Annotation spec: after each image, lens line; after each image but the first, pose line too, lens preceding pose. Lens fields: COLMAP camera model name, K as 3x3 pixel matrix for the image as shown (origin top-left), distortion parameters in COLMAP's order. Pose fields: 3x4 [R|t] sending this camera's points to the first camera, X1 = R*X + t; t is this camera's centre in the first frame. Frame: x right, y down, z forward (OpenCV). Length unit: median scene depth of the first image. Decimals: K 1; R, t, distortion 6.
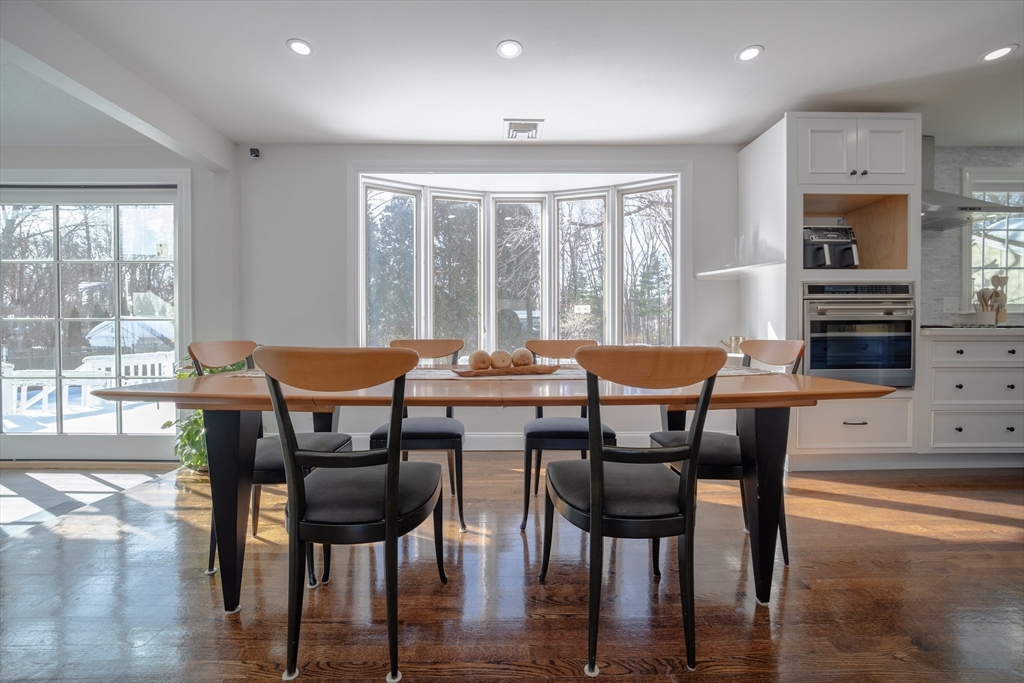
lens RADIAL K [[414.7, 0, 509.7], [0, 414.7, 341.0], [0, 0, 1]] dist [-0.026260, 0.007366]
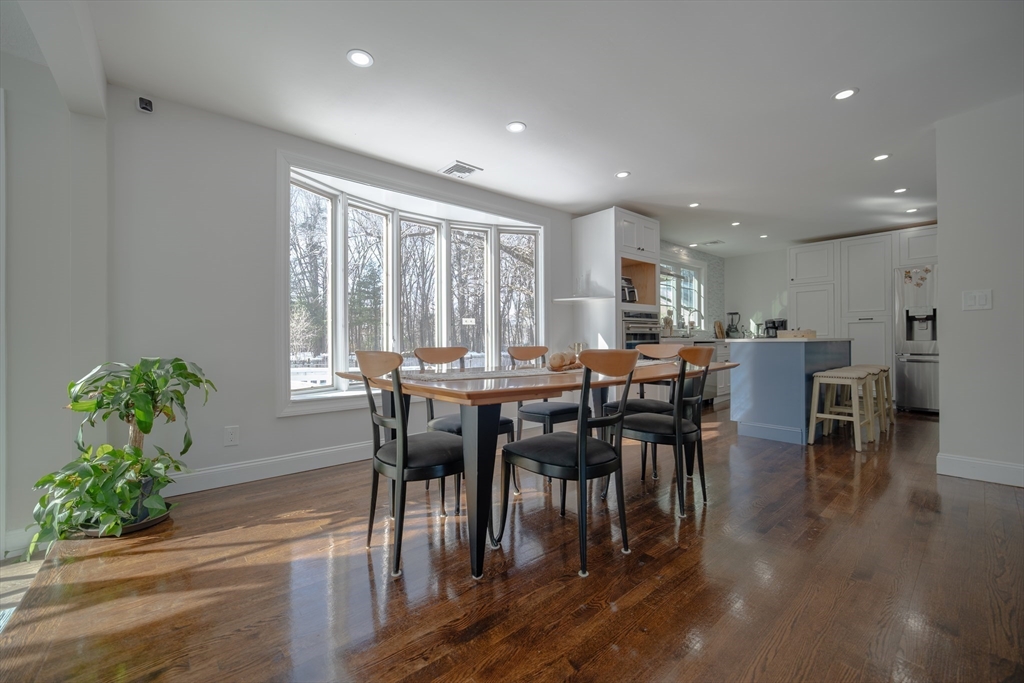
lens RADIAL K [[414.7, 0, 509.7], [0, 414.7, 341.0], [0, 0, 1]] dist [-0.026260, 0.007366]
pose [[0.770322, -0.003045, 0.637648, -0.674596], [0.016823, 0.999738, -0.015549, -0.000860], [-0.637434, 0.022706, 0.770171, 0.004572]]
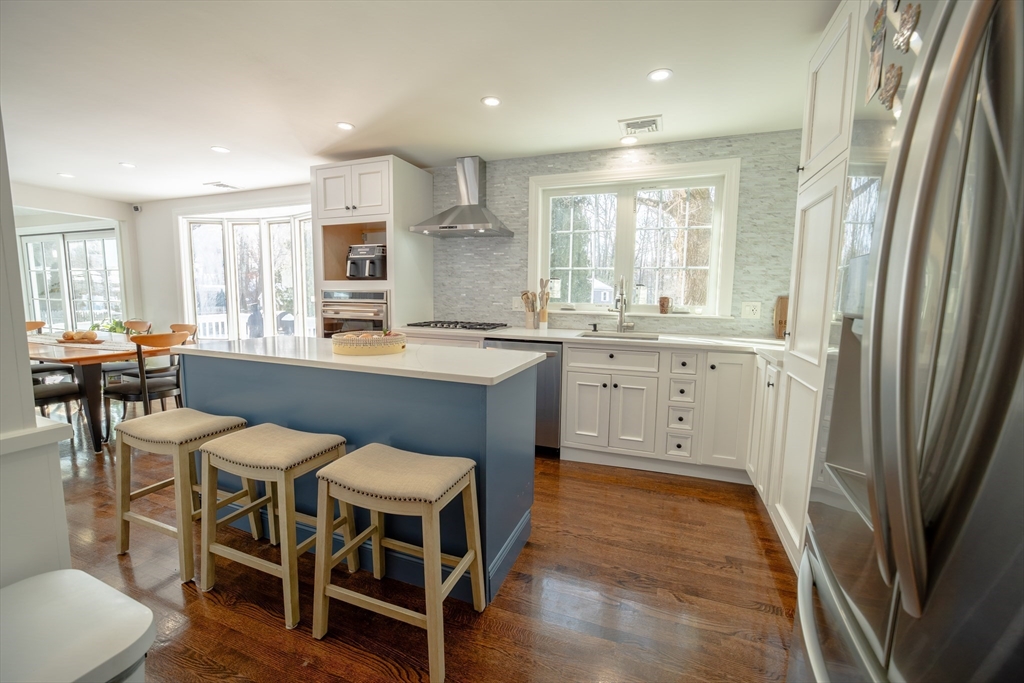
lens RADIAL K [[414.7, 0, 509.7], [0, 414.7, 341.0], [0, 0, 1]] dist [-0.026260, 0.007366]
pose [[0.929474, 0.056838, -0.364482, 1.776567], [-0.023710, 0.995220, 0.094734, -0.114365], [0.368125, -0.079411, 0.926379, -0.085947]]
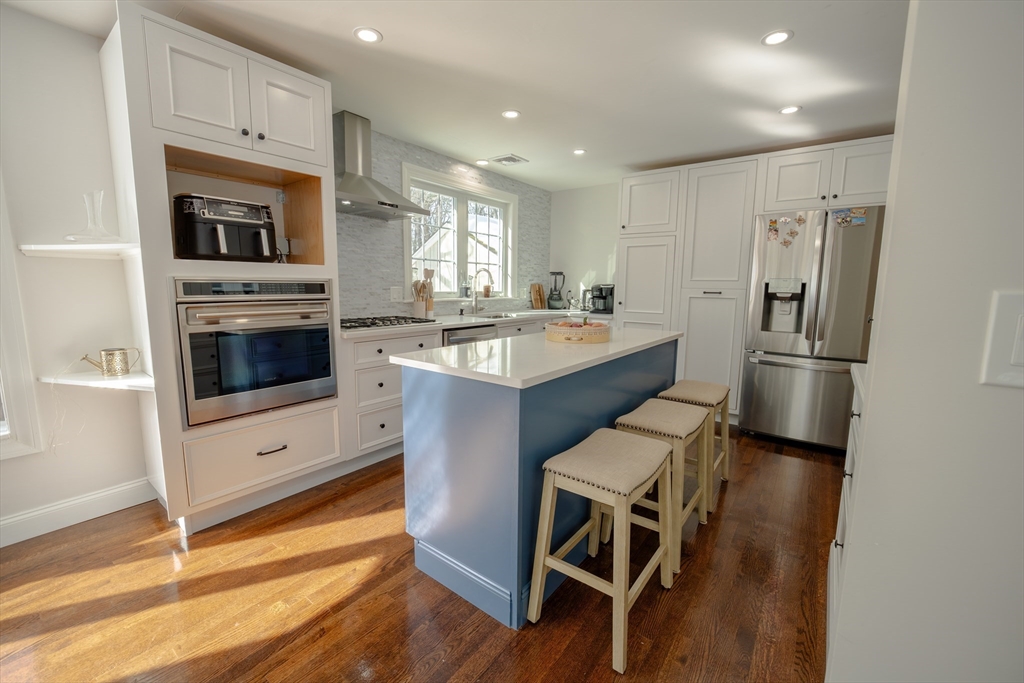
lens RADIAL K [[414.7, 0, 509.7], [0, 414.7, 341.0], [0, 0, 1]] dist [-0.026260, 0.007366]
pose [[0.615752, -0.095214, 0.782166, 0.496731], [0.000821, 0.992749, 0.120202, -0.116339], [-0.787940, -0.073372, 0.611365, 0.122616]]
